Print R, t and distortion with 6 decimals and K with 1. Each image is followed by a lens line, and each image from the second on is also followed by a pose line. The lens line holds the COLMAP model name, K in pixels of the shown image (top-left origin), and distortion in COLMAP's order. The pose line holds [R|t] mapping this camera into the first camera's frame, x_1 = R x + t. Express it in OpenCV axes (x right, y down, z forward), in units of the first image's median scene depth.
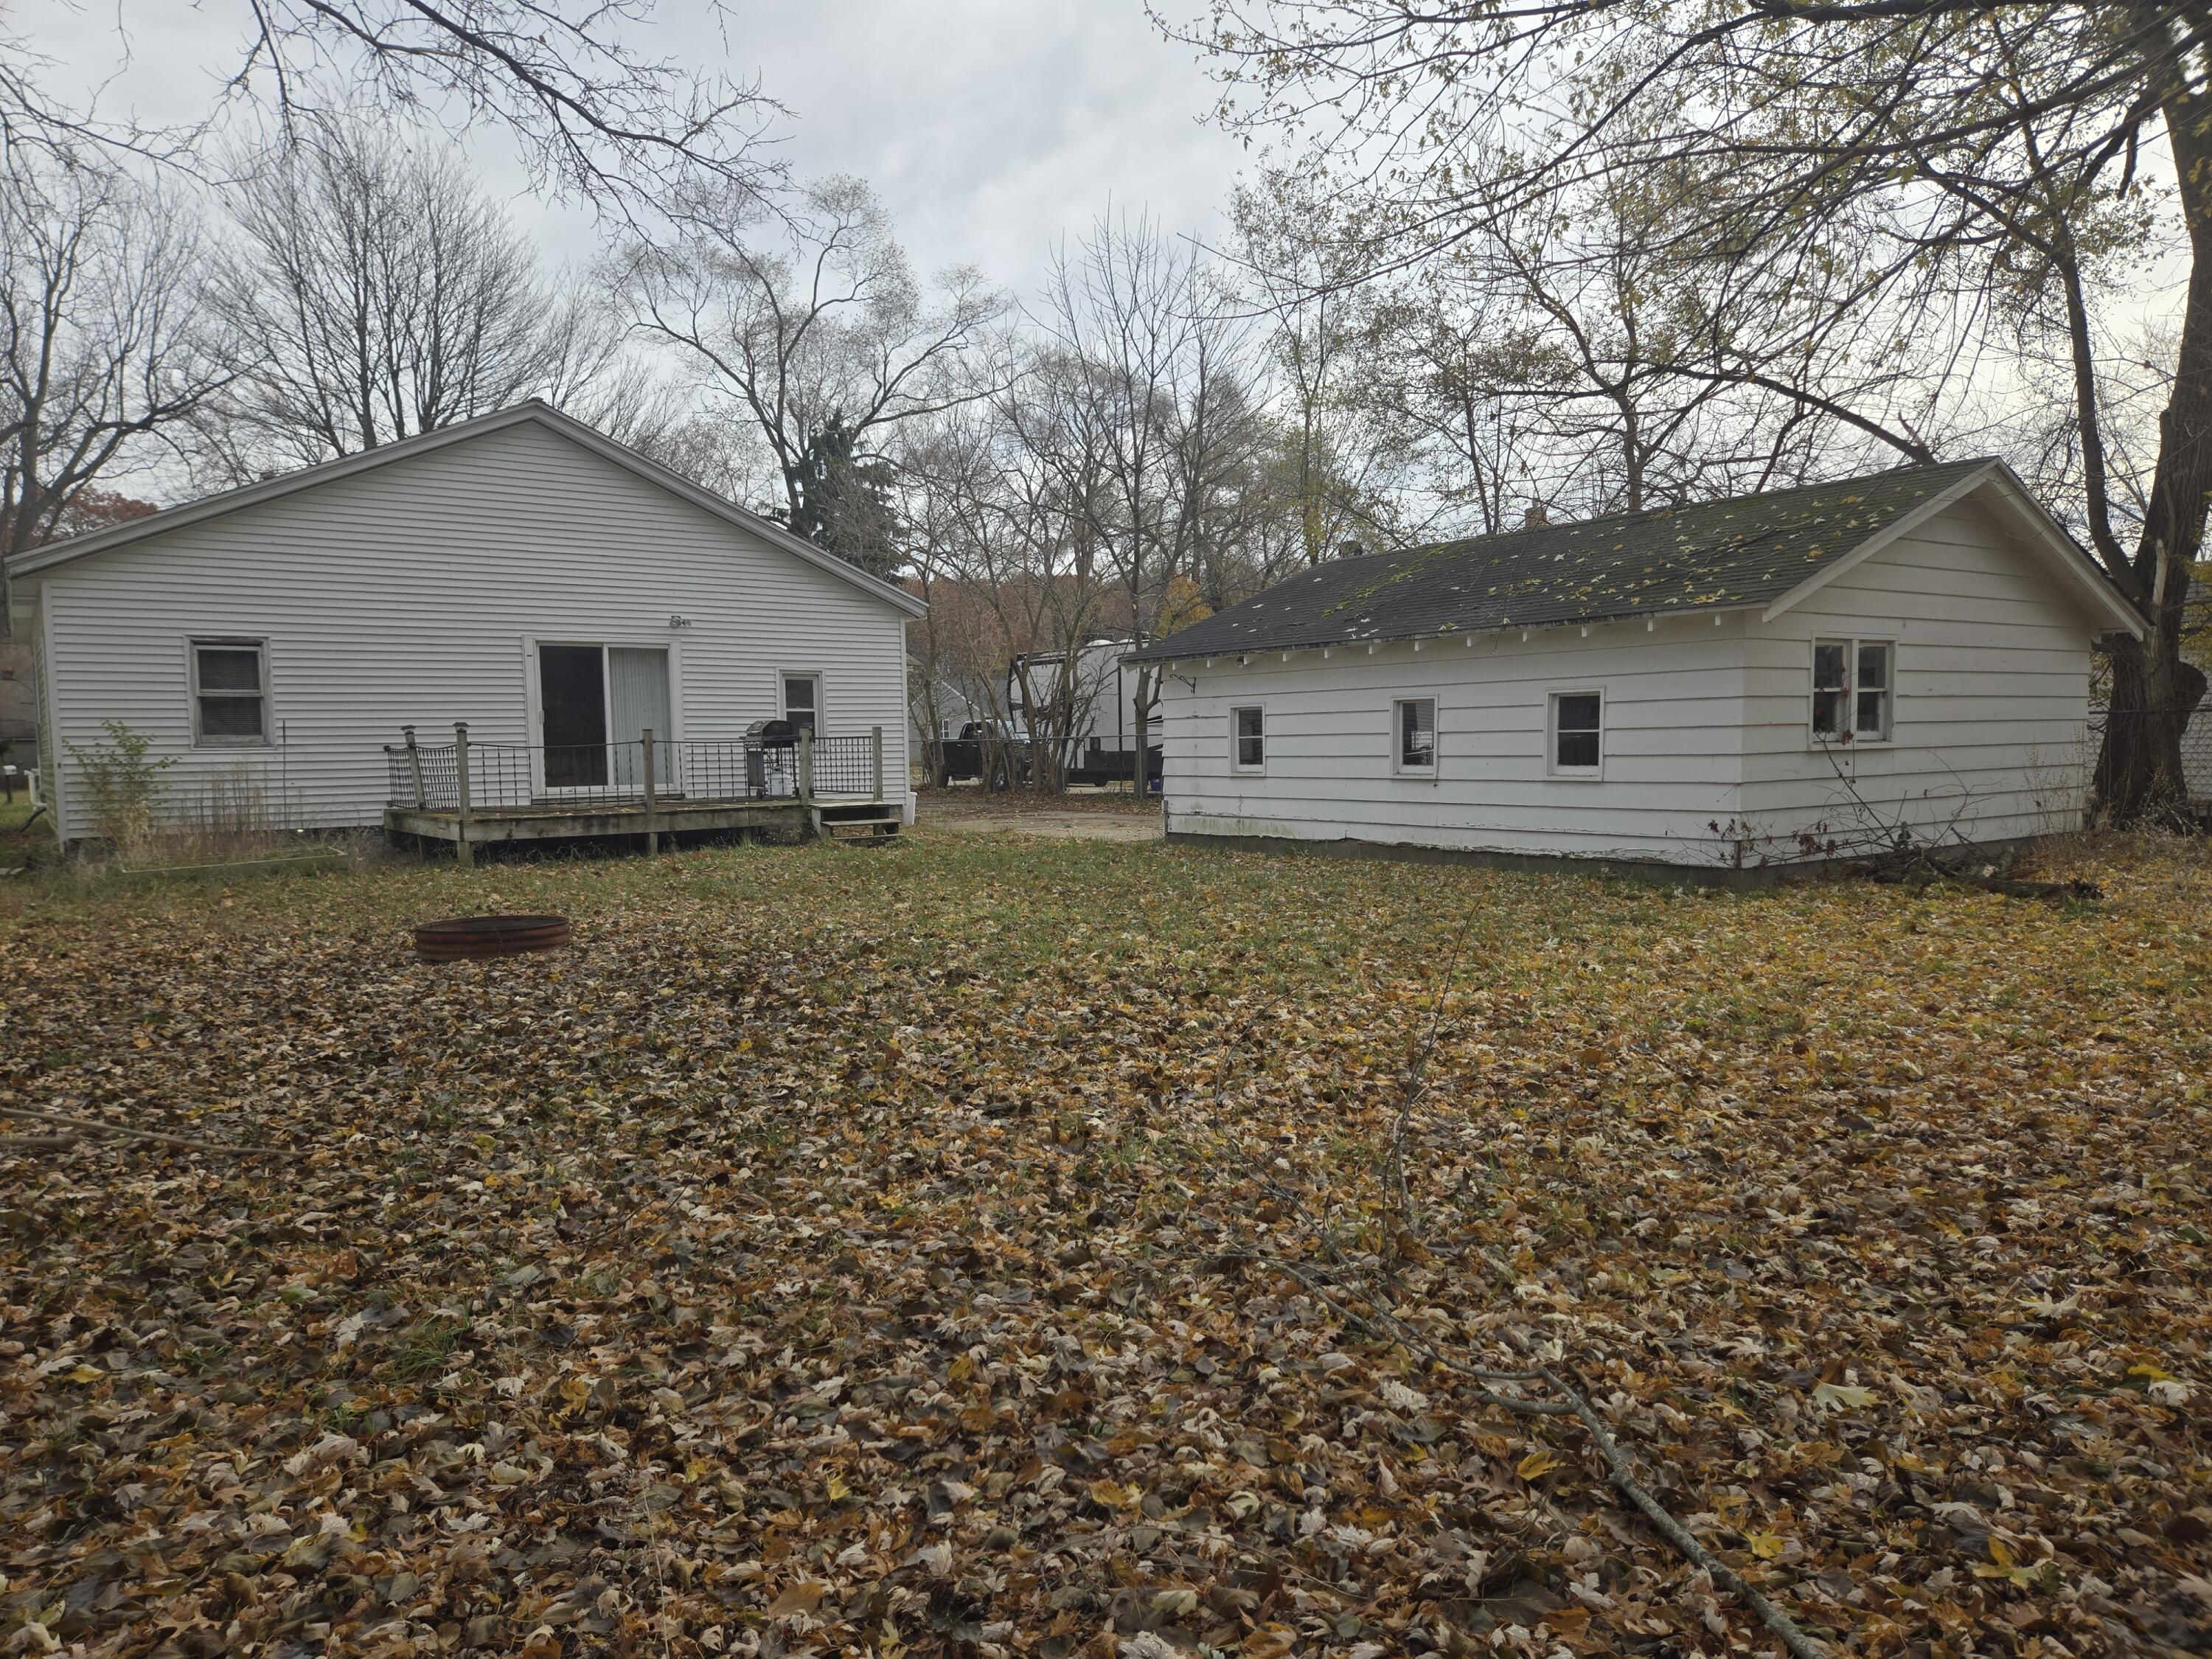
lens RADIAL K [[1488.0, 0, 1106.0], [0, 1488.0, 829.5], [0, 0, 1]] dist [0.046689, -0.004543]
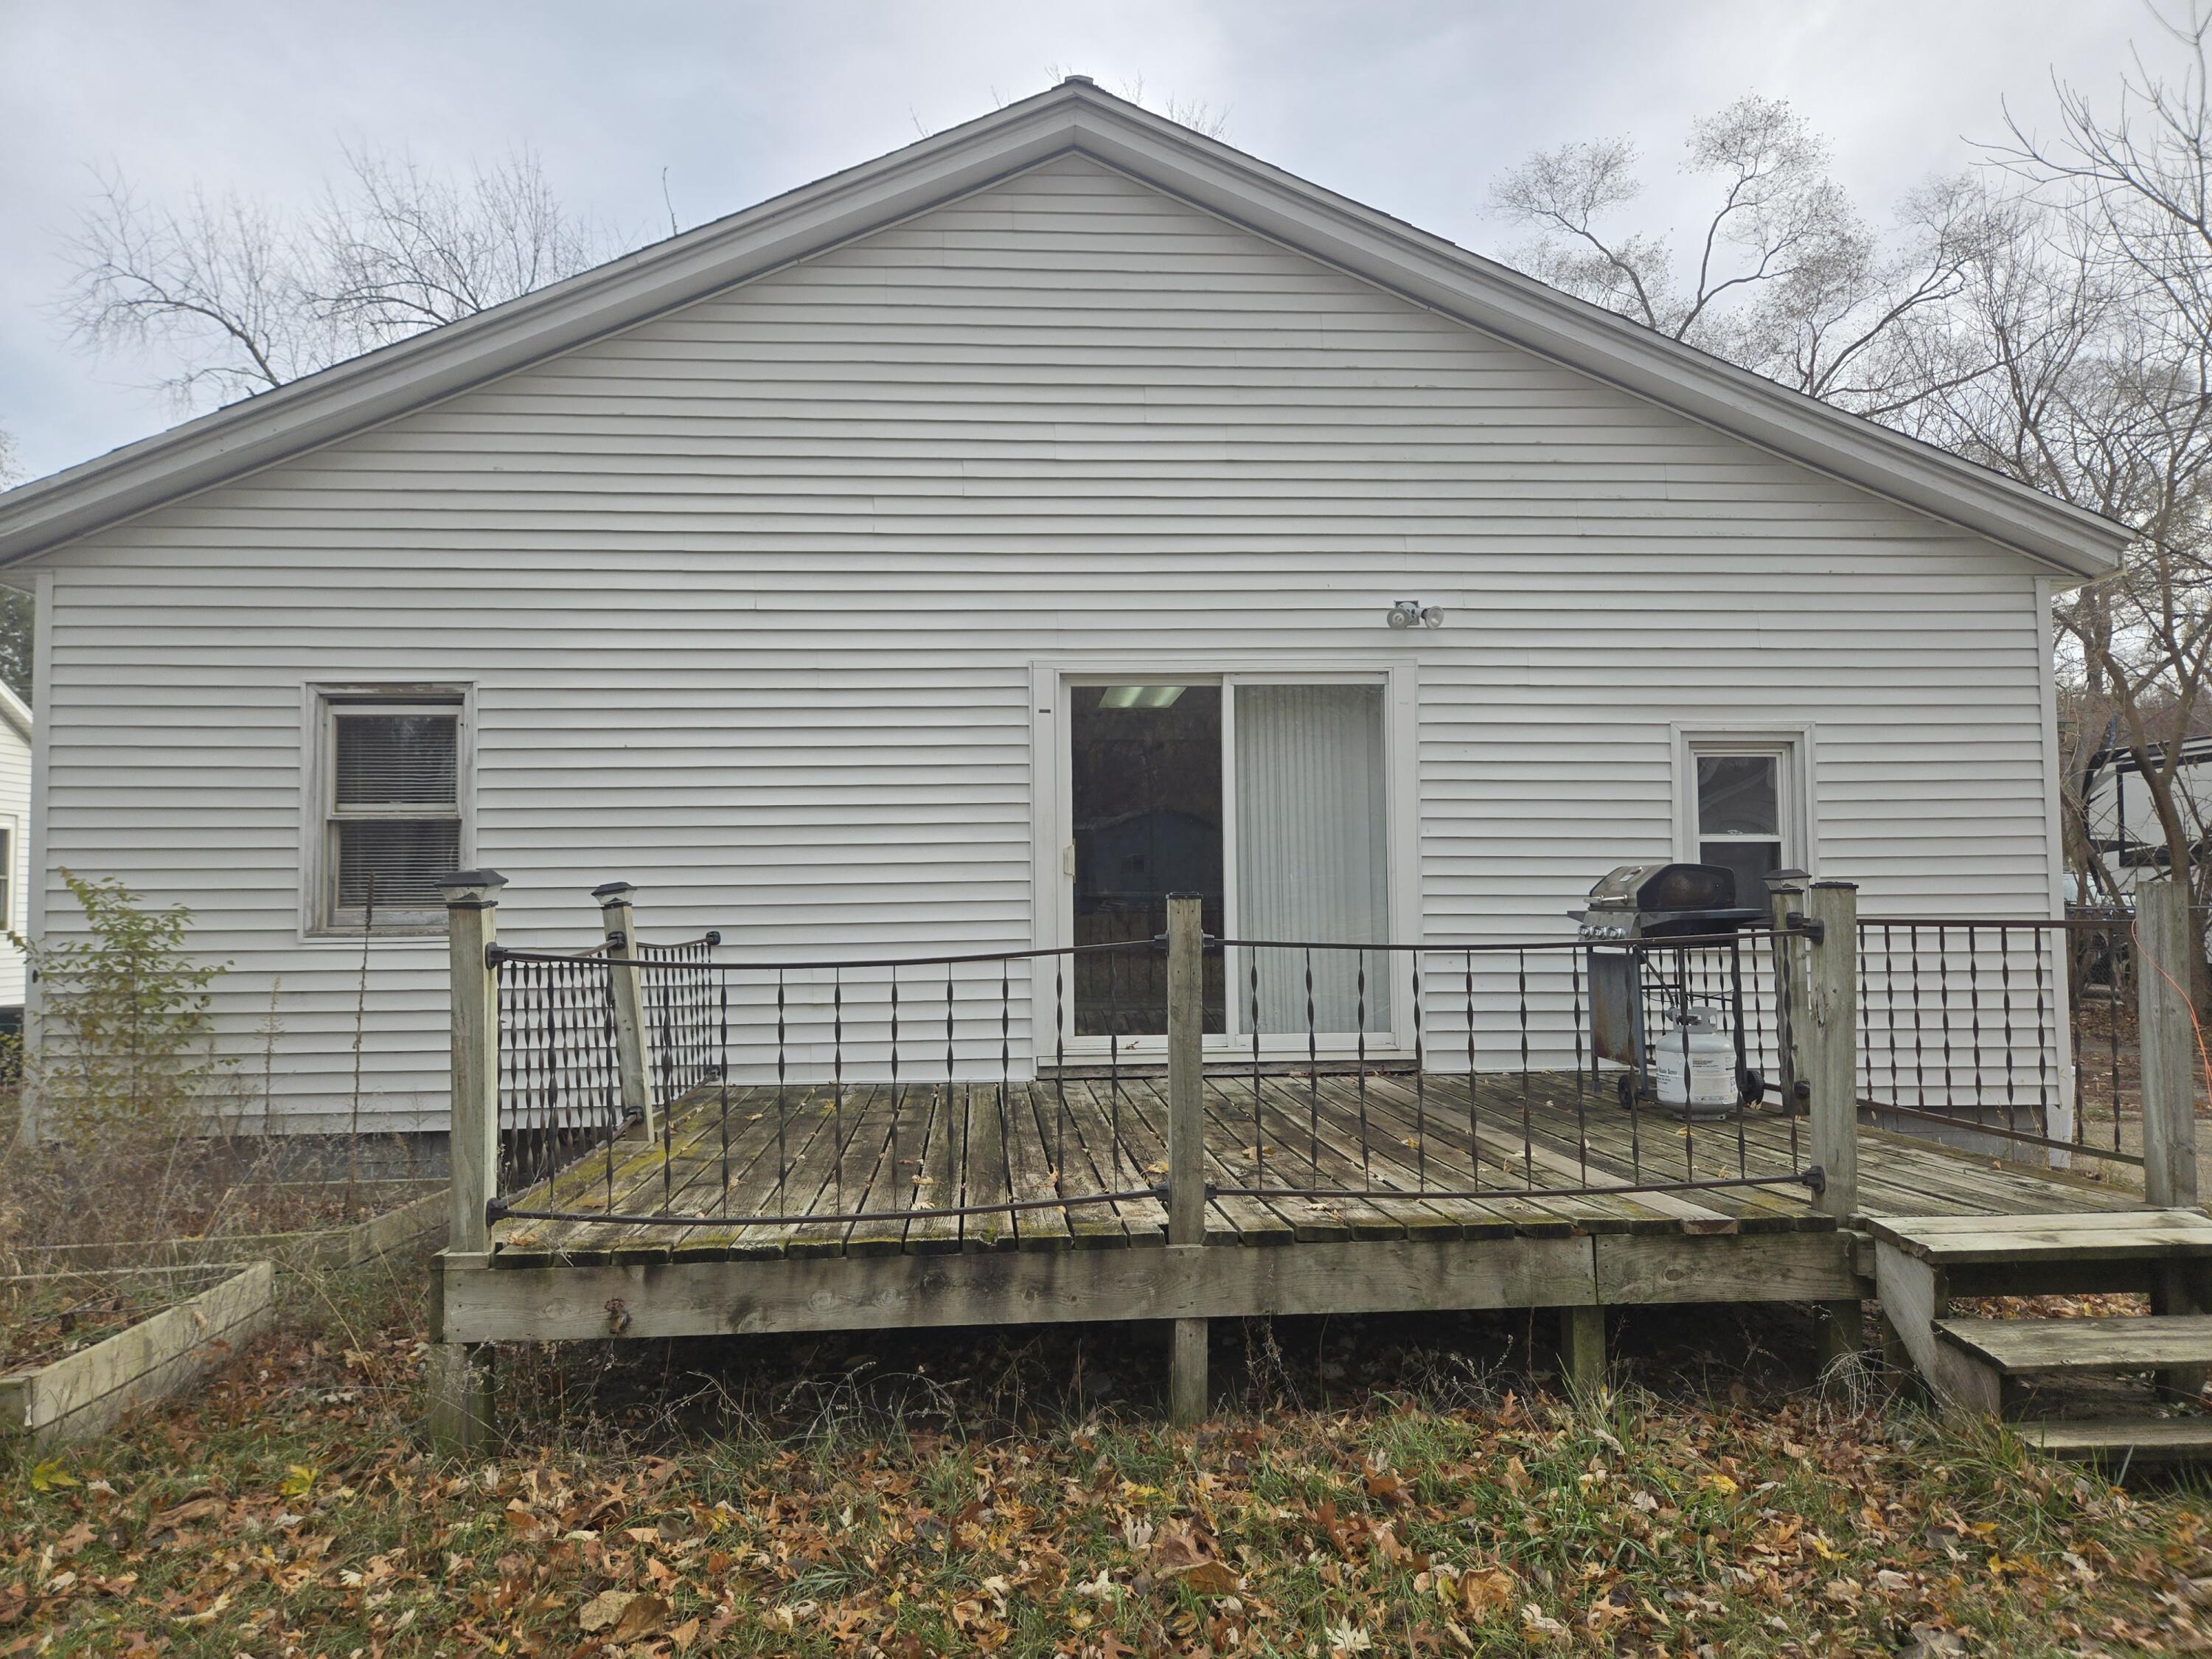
lens RADIAL K [[1488.0, 0, 1106.0], [0, 1488.0, 829.5], [0, 0, 1]] dist [0.046689, -0.004543]
pose [[0.850646, -0.019725, -0.525369, -0.158766], [-0.034985, 0.994957, -0.094002, -0.046385], [0.524574, 0.098343, 0.845666, 0.668530]]
